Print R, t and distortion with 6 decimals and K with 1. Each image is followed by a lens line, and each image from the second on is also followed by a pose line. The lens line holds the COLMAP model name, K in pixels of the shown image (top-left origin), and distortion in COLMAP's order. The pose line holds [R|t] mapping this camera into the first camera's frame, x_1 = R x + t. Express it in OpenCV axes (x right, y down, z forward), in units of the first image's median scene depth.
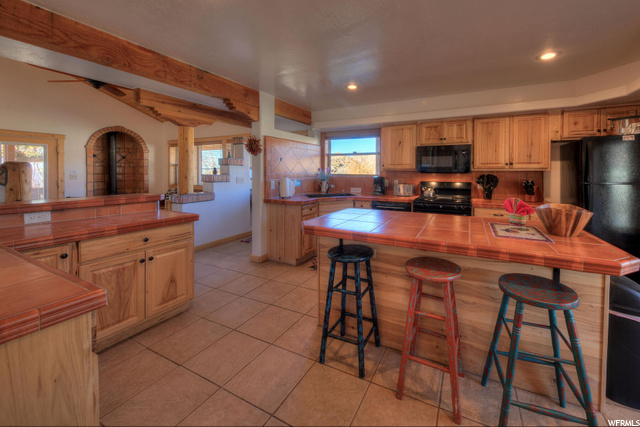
lens RADIAL K [[239.8, 0, 360.8], [0, 239.8, 174.8], [0, 0, 1]] dist [-0.003303, -0.000004]
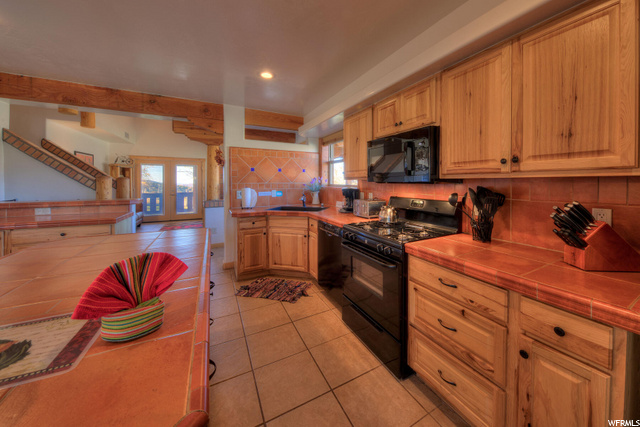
lens RADIAL K [[229.6, 0, 341.8], [0, 229.6, 186.9], [0, 0, 1]] dist [-0.001125, -0.001018]
pose [[0.808563, 0.009810, -0.588328, 0.526848], [-0.005968, 0.999946, 0.008472, -0.002523], [0.588380, -0.003339, 0.808578, 0.447916]]
